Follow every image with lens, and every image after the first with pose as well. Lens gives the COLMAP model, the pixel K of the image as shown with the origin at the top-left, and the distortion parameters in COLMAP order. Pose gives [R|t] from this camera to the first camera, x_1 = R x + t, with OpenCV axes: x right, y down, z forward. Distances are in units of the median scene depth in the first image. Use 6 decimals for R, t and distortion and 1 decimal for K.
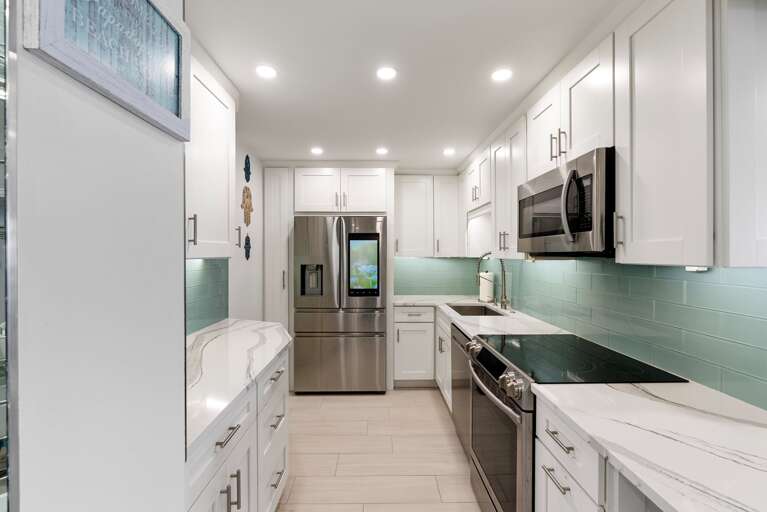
lens RADIAL K [[342.5, 0, 383.8], [0, 342.5, 253.2], [0, 0, 1]] dist [-0.008827, -0.000082]
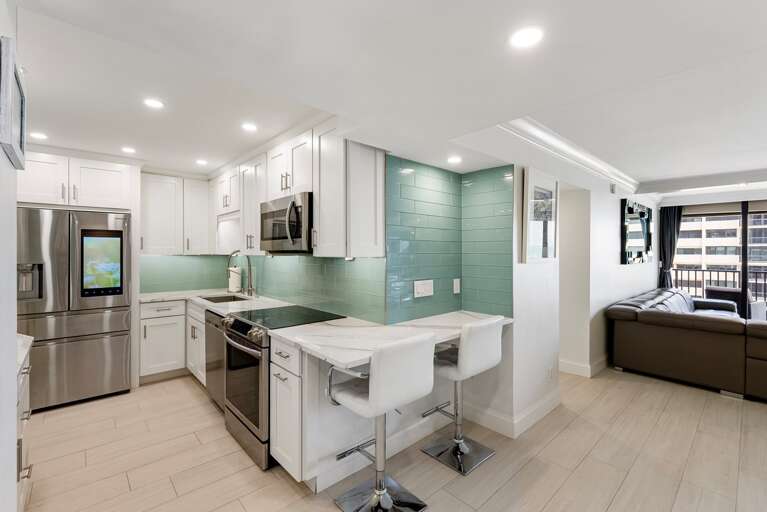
lens RADIAL K [[342.5, 0, 385.0], [0, 342.5, 252.7], [0, 0, 1]] dist [-0.008827, -0.000082]
pose [[0.754769, -0.000804, 0.655991, -0.099798], [-0.001793, 0.999993, 0.003289, 0.001036], [-0.655989, -0.003658, 0.754762, -0.275627]]
